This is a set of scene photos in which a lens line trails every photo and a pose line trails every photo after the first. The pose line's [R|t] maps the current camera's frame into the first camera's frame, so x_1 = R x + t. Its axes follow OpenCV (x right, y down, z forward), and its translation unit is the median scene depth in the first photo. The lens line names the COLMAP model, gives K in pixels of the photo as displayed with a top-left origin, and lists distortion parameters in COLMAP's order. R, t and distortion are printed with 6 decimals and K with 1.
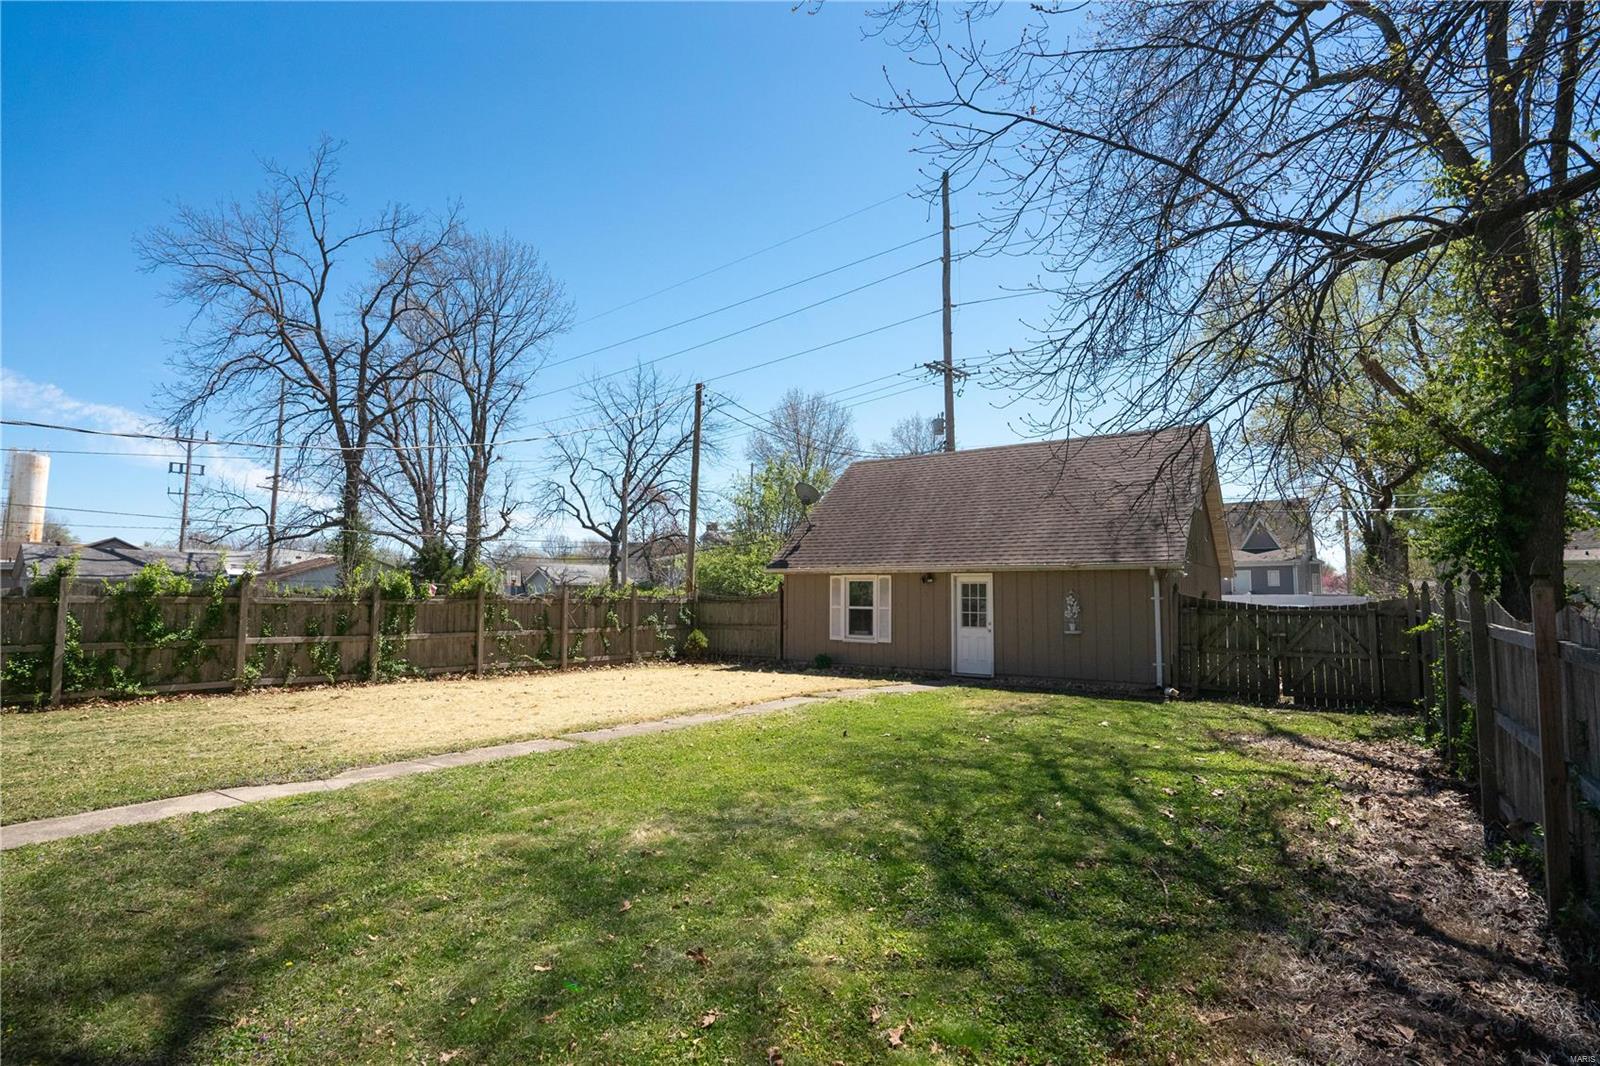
lens RADIAL K [[754.5, 0, 831.2], [0, 754.5, 524.5], [0, 0, 1]] dist [-0.061297, 0.028727]
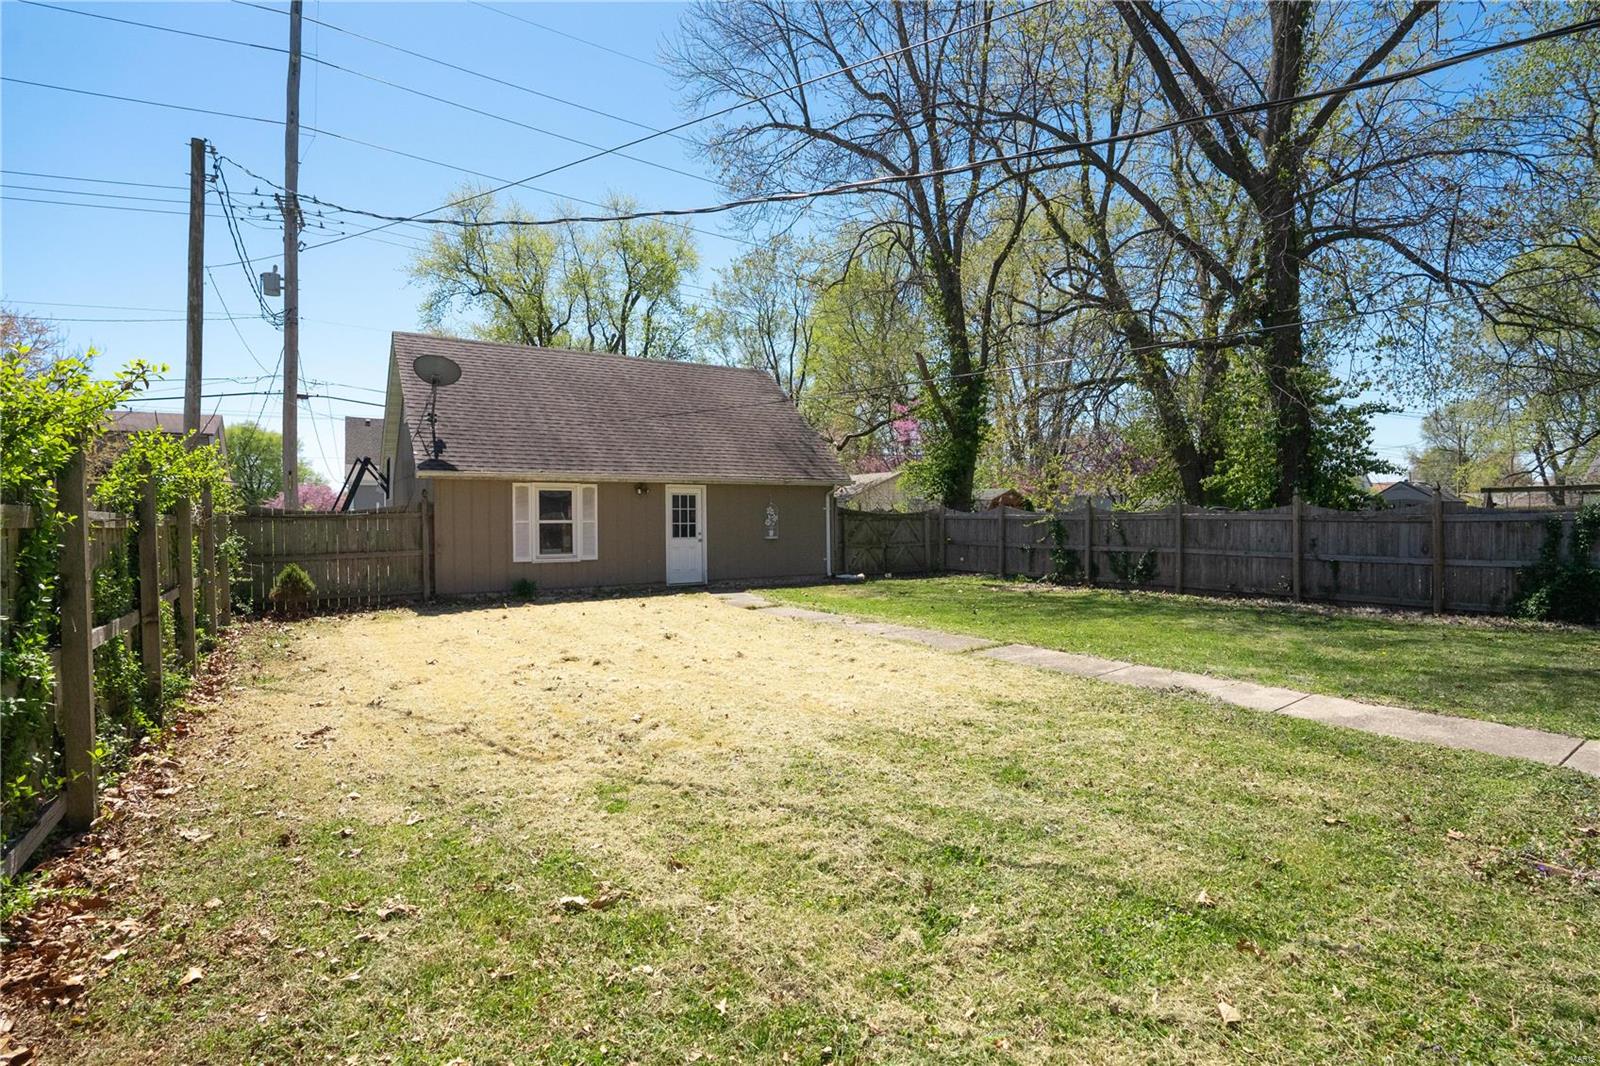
lens RADIAL K [[754.5, 0, 831.2], [0, 754.5, 524.5], [0, 0, 1]] dist [-0.061297, 0.028727]
pose [[0.374107, -0.021079, 0.927146, -0.673186], [-0.077666, 0.995517, 0.053972, 0.047353], [-0.924128, -0.092199, 0.370793, 0.431358]]
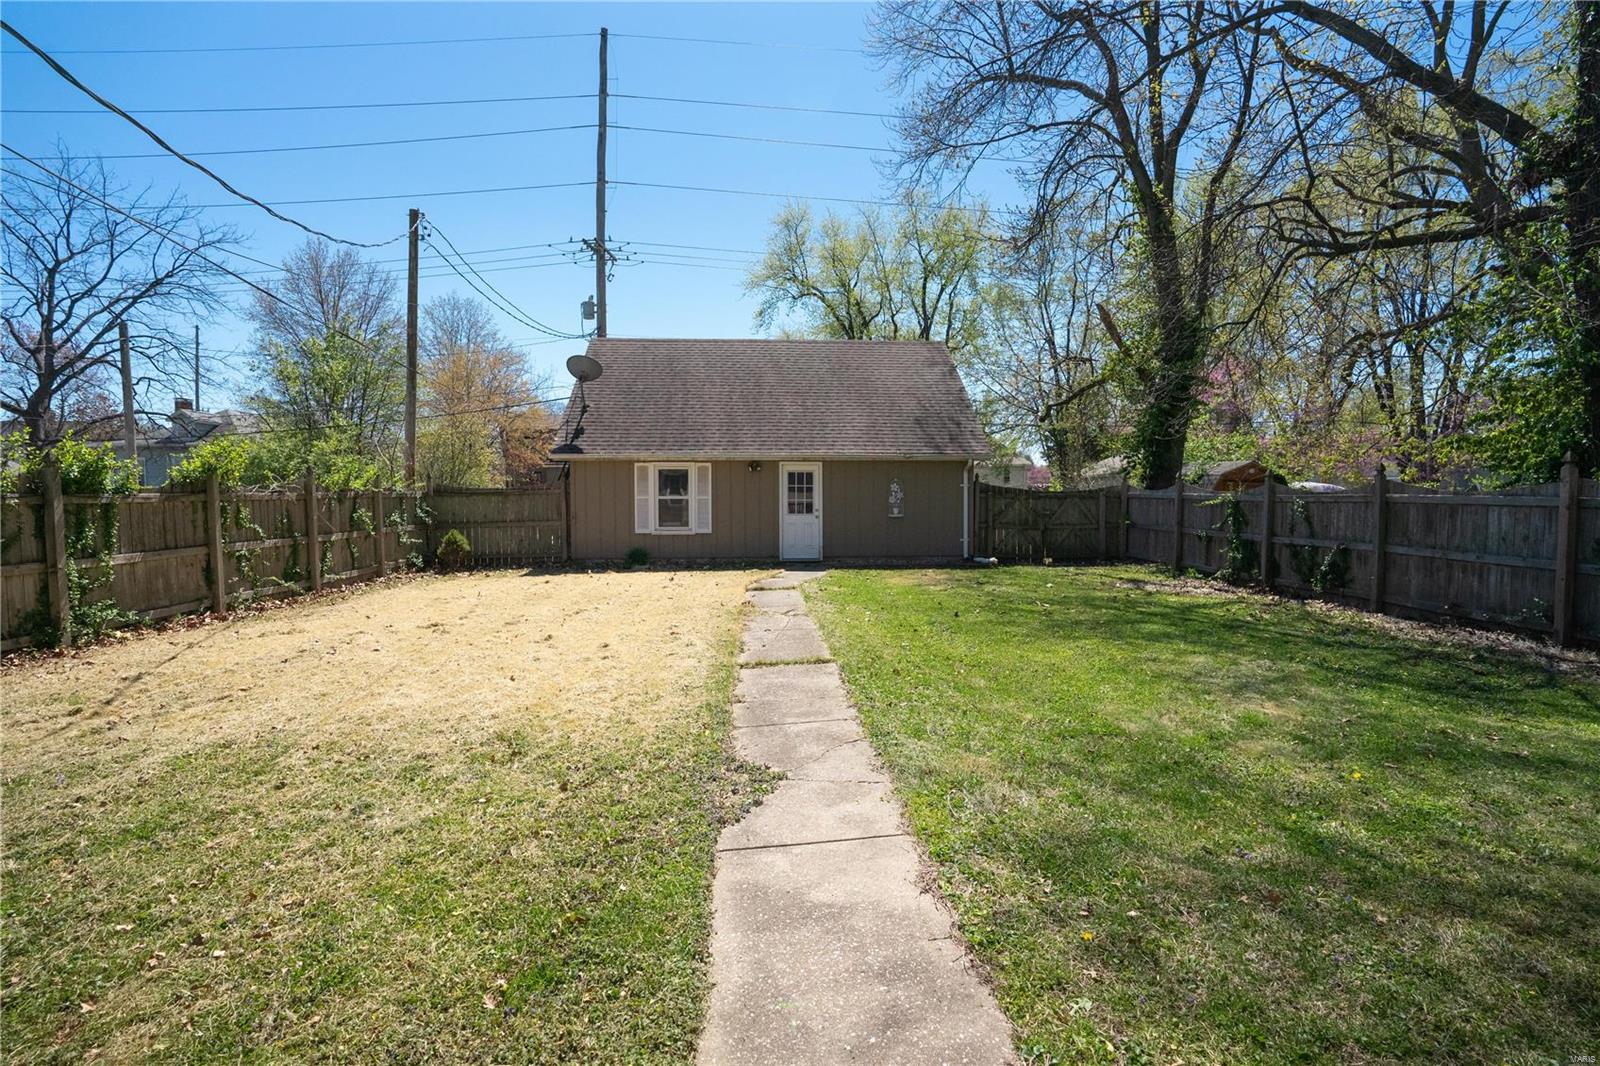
lens RADIAL K [[704.8, 0, 821.4], [0, 704.8, 520.0], [0, 0, 1]] dist [-0.054060, 0.013562]
pose [[0.778917, -0.034960, 0.626151, -0.392253], [-0.050425, 0.991721, 0.118099, 0.027813], [-0.625096, -0.123563, 0.770706, 0.226149]]
